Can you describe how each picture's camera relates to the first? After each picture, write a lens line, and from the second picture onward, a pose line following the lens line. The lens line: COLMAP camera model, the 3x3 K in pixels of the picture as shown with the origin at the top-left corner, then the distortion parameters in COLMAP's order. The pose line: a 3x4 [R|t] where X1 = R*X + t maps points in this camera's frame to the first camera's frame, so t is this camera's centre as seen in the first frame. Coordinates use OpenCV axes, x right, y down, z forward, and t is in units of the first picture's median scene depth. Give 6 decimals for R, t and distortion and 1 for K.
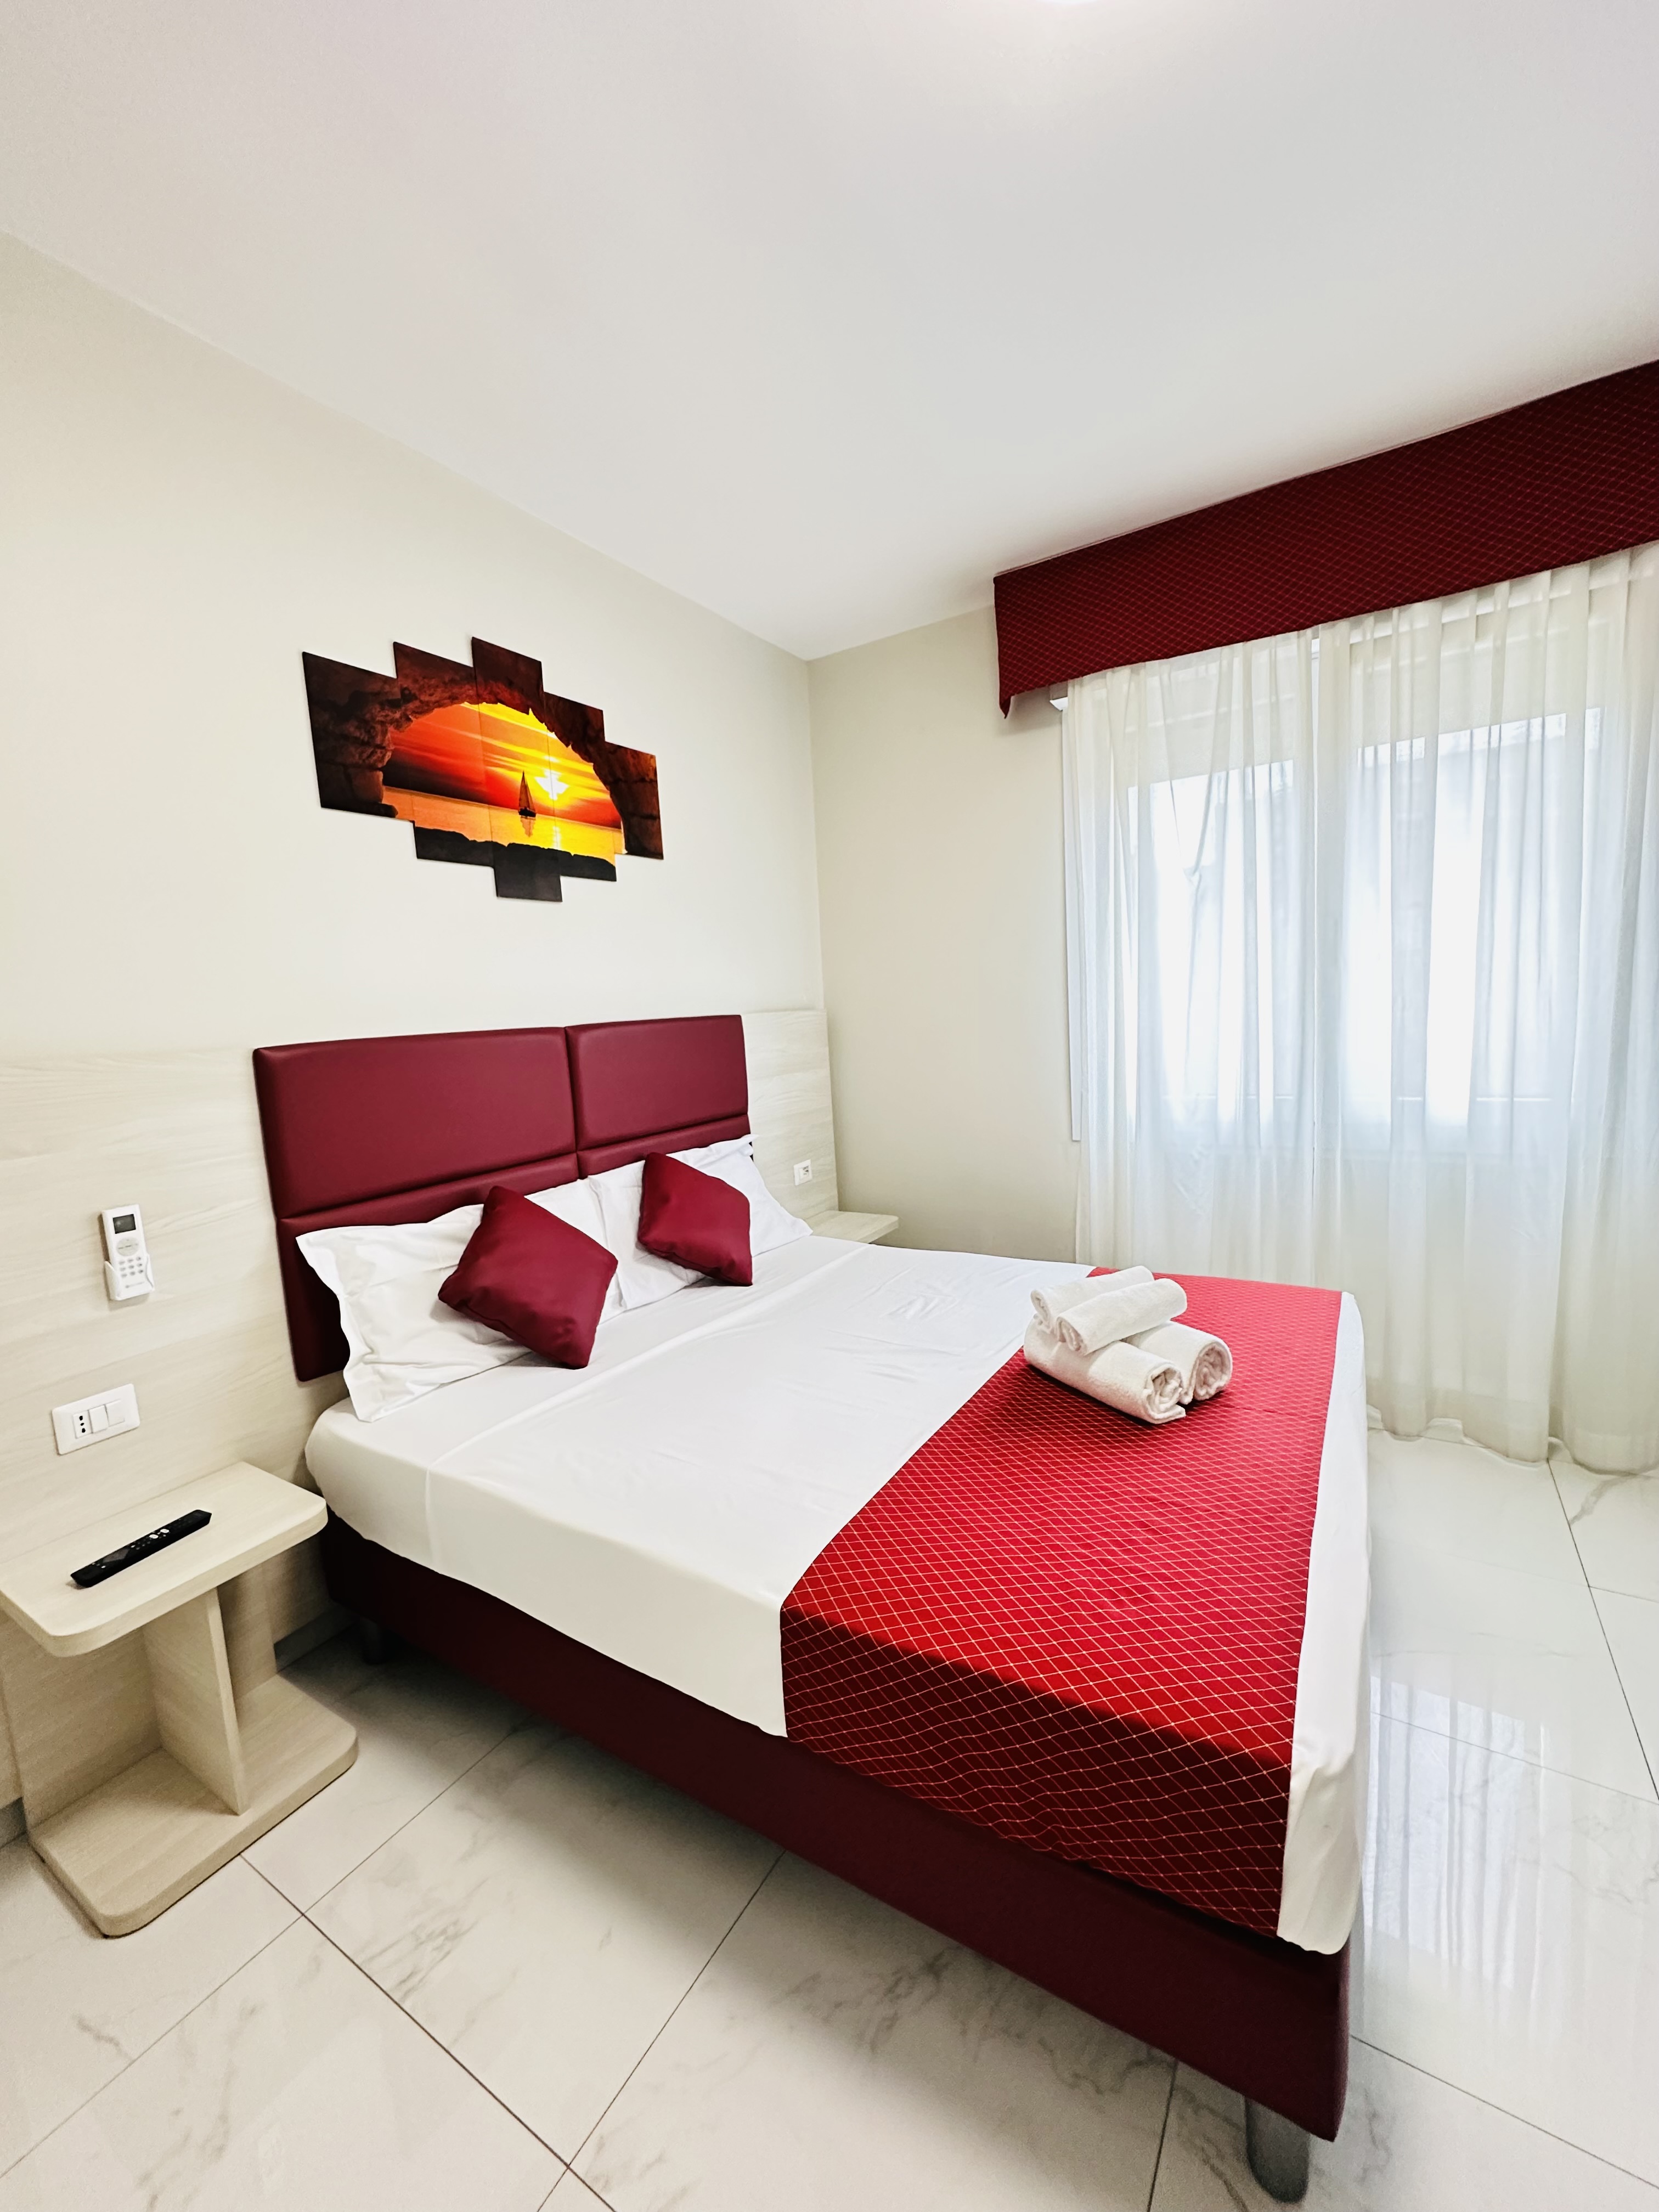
lens RADIAL K [[881.7, 0, 833.7], [0, 881.7, 1102.7], [0, 0, 1]] dist [-0.002333, 0.000289]
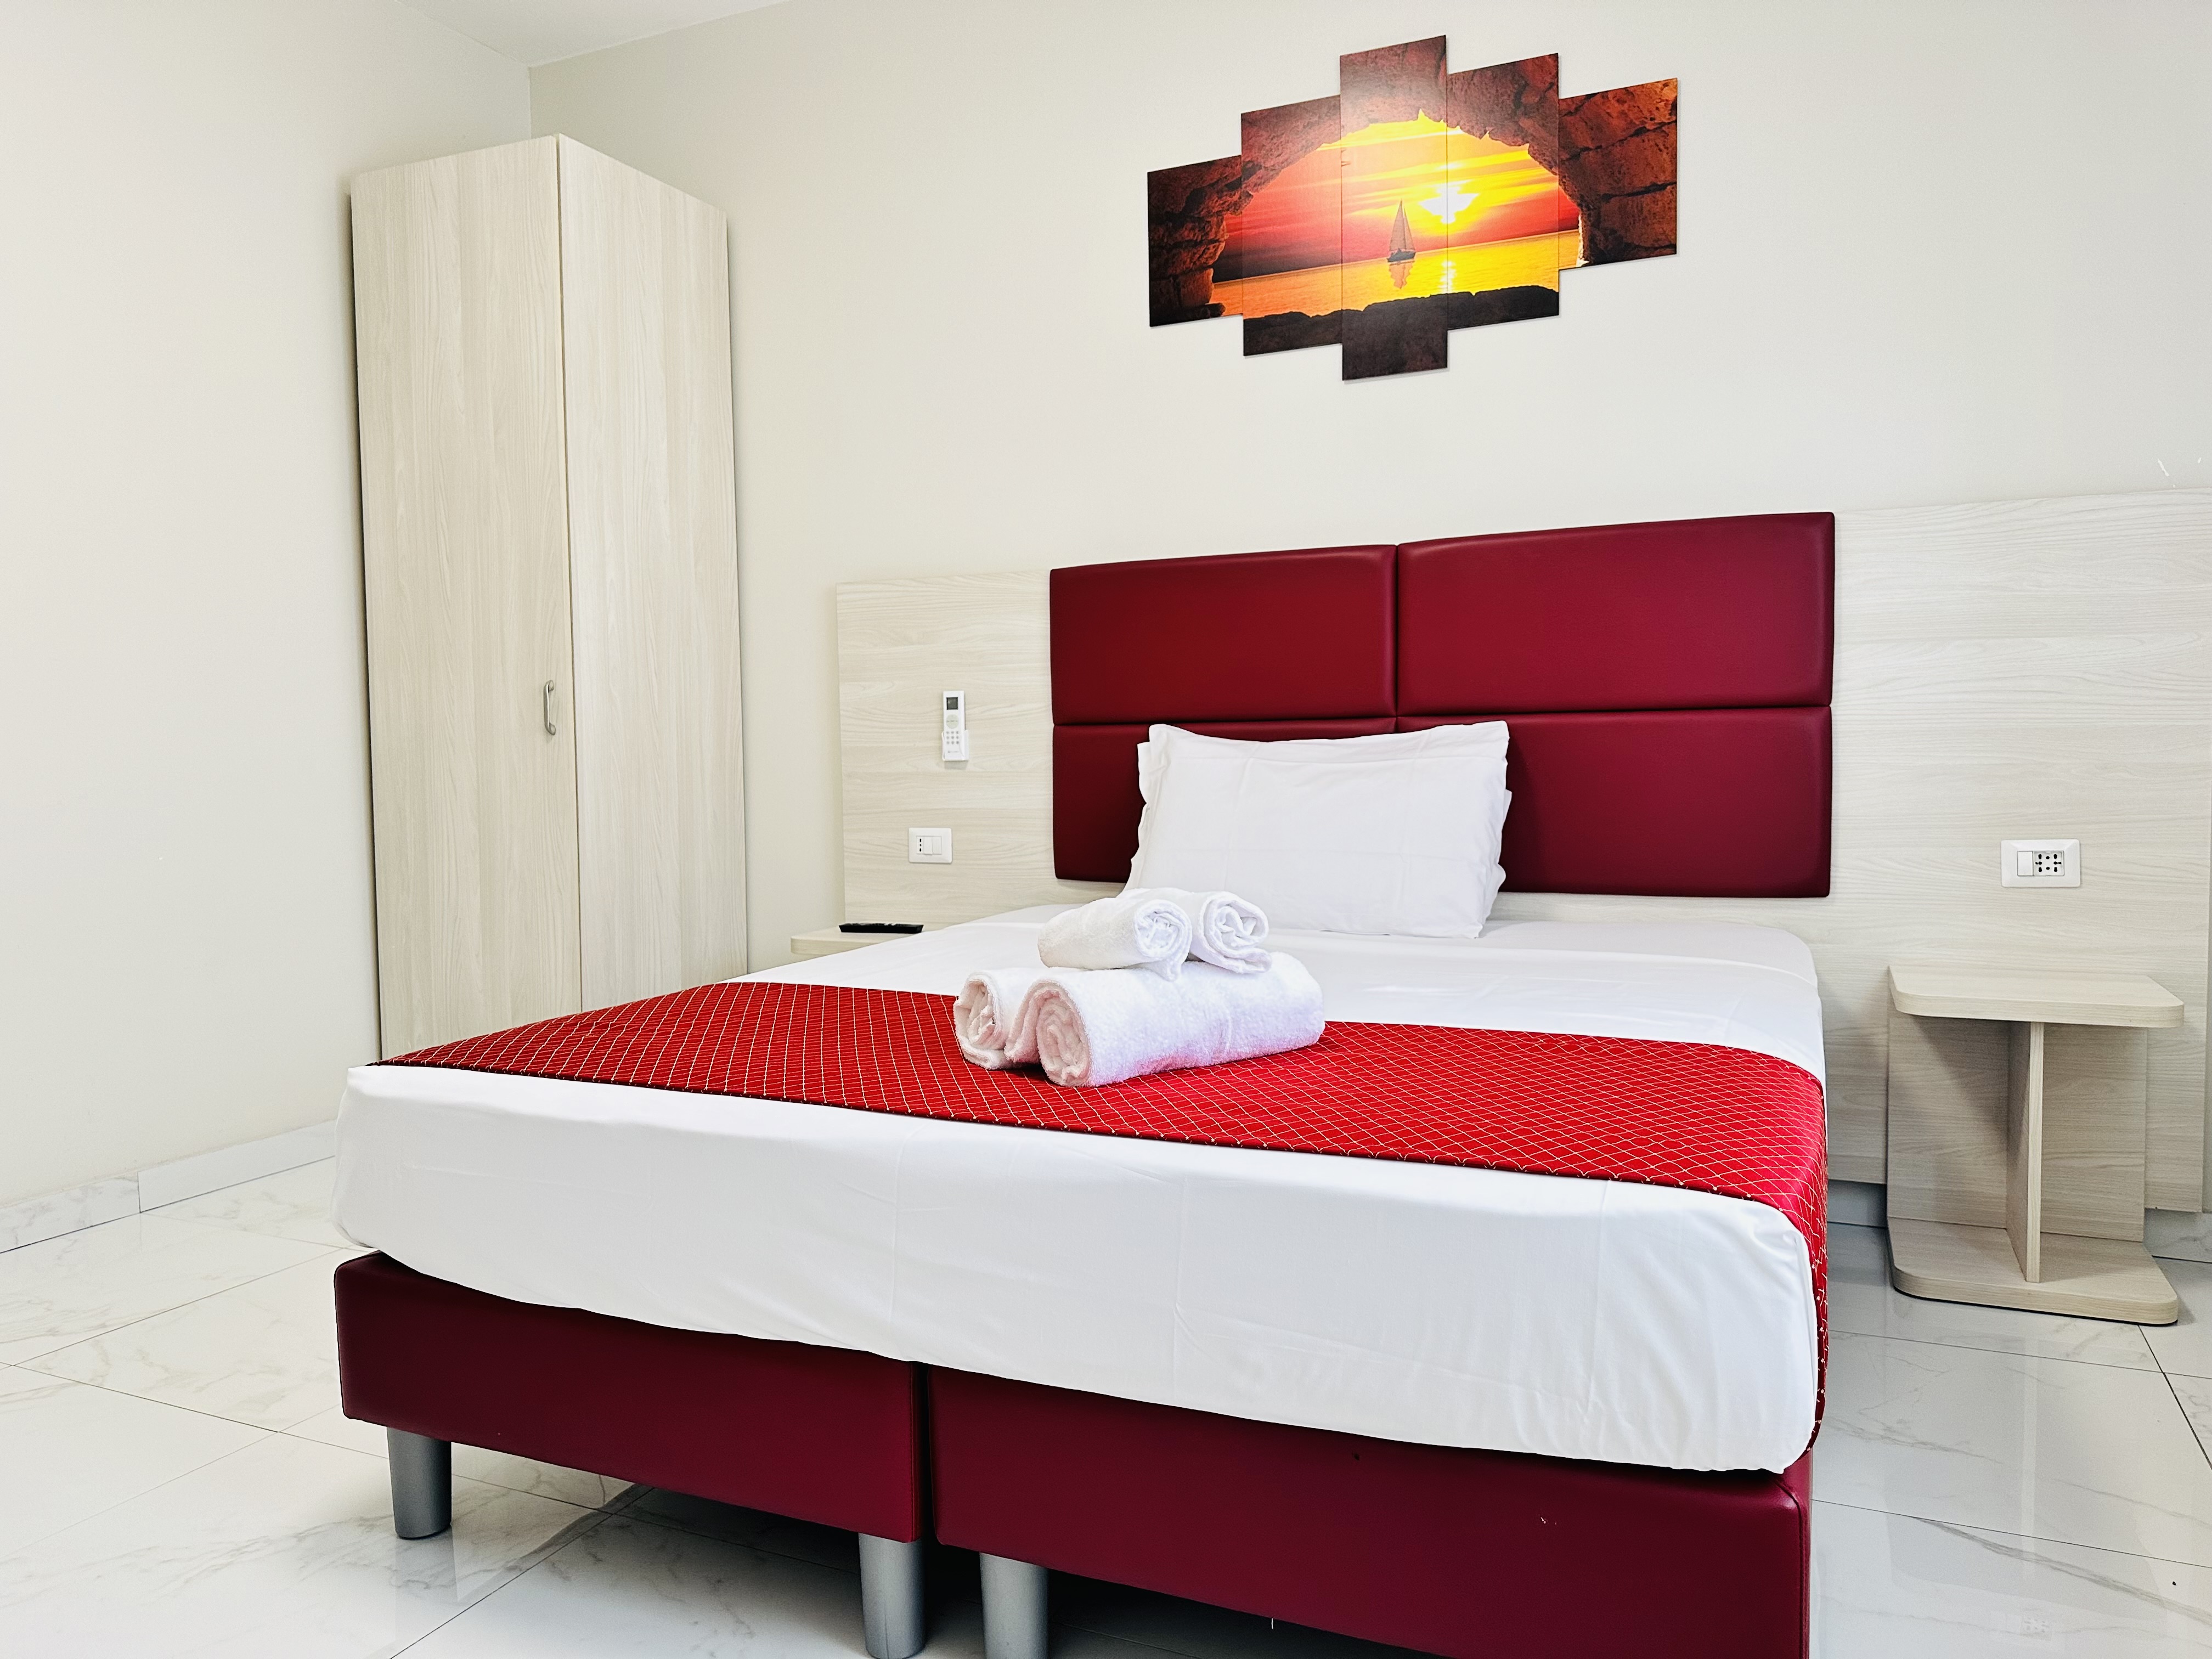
lens RADIAL K [[1566.1, 0, 1122.6], [0, 1566.1, 837.1], [0, 0, 1]] dist [0.045399, -0.061623]
pose [[0.132913, 0.121549, -0.983646, 1.072989], [-0.098758, 0.989137, 0.108883, 0.040061], [0.986195, 0.082671, 0.143473, 0.659528]]
